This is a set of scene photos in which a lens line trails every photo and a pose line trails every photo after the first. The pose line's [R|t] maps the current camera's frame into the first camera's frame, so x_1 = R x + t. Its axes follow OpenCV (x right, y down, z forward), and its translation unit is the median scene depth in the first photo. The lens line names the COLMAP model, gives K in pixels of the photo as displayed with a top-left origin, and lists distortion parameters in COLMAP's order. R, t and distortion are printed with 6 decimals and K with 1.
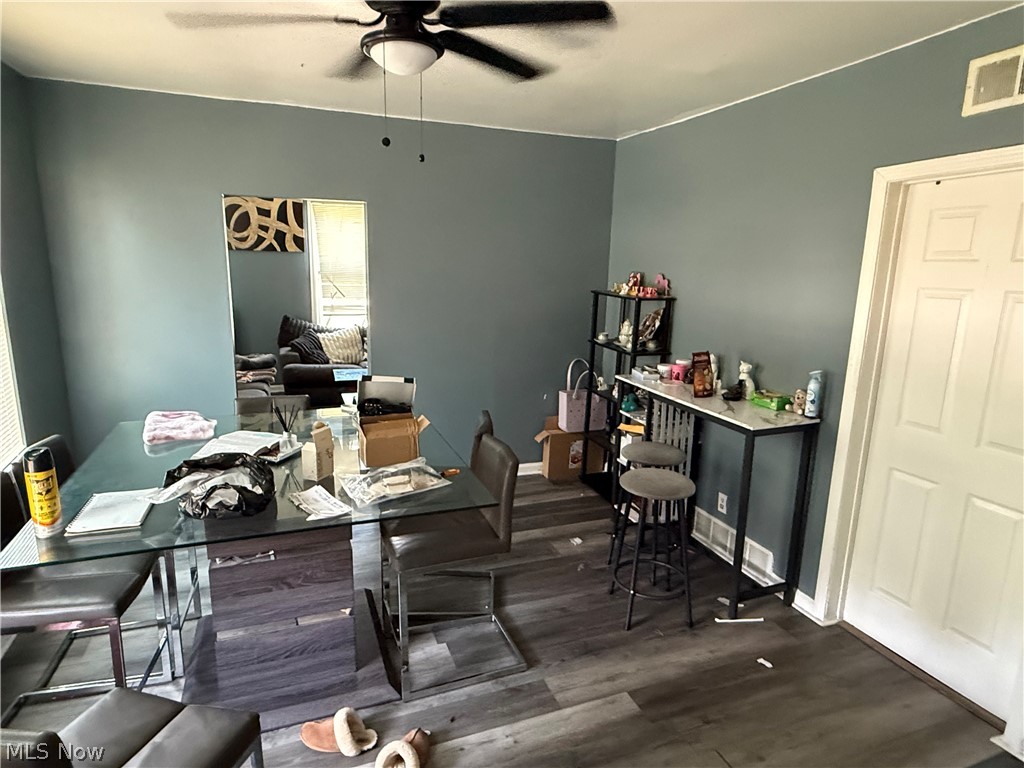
lens RADIAL K [[584.8, 0, 512.0], [0, 584.8, 384.0], [0, 0, 1]] dist [-0.002356, -0.000686]
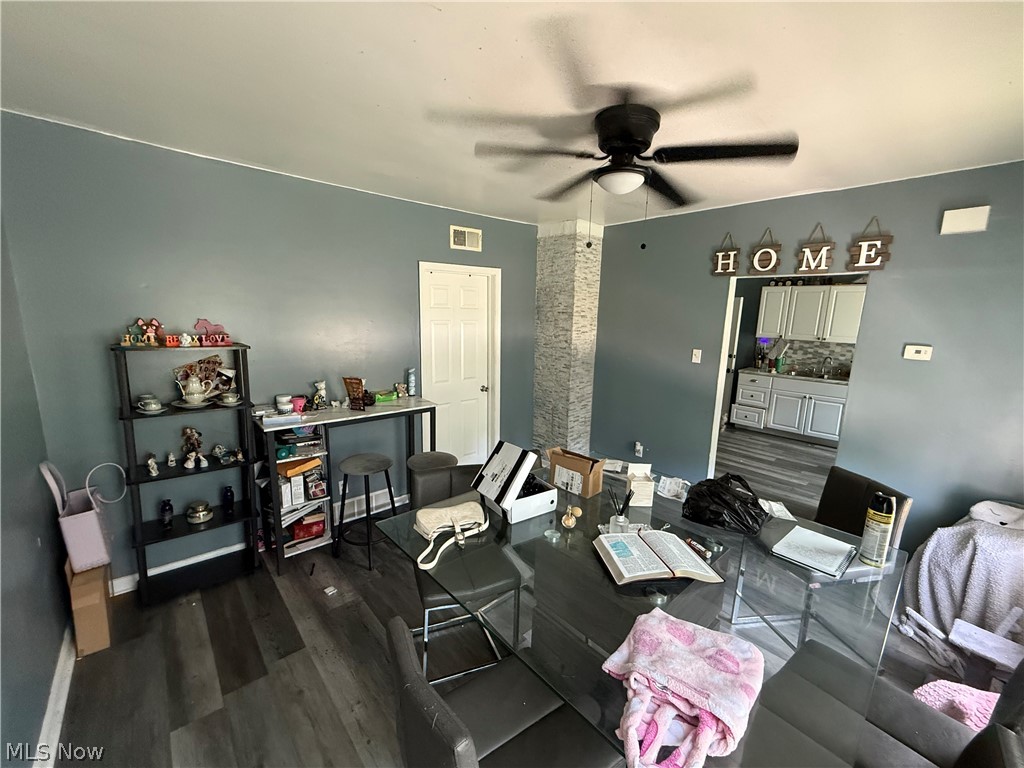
lens RADIAL K [[414.4, 0, 512.0], [0, 414.4, 384.0], [0, 0, 1]] dist [0.000144, 0.000012]
pose [[-0.352439, -0.203444, 0.913453, -0.369262], [0.159932, 0.948631, 0.272986, -0.135187], [-0.922067, 0.242302, -0.301797, 0.538687]]
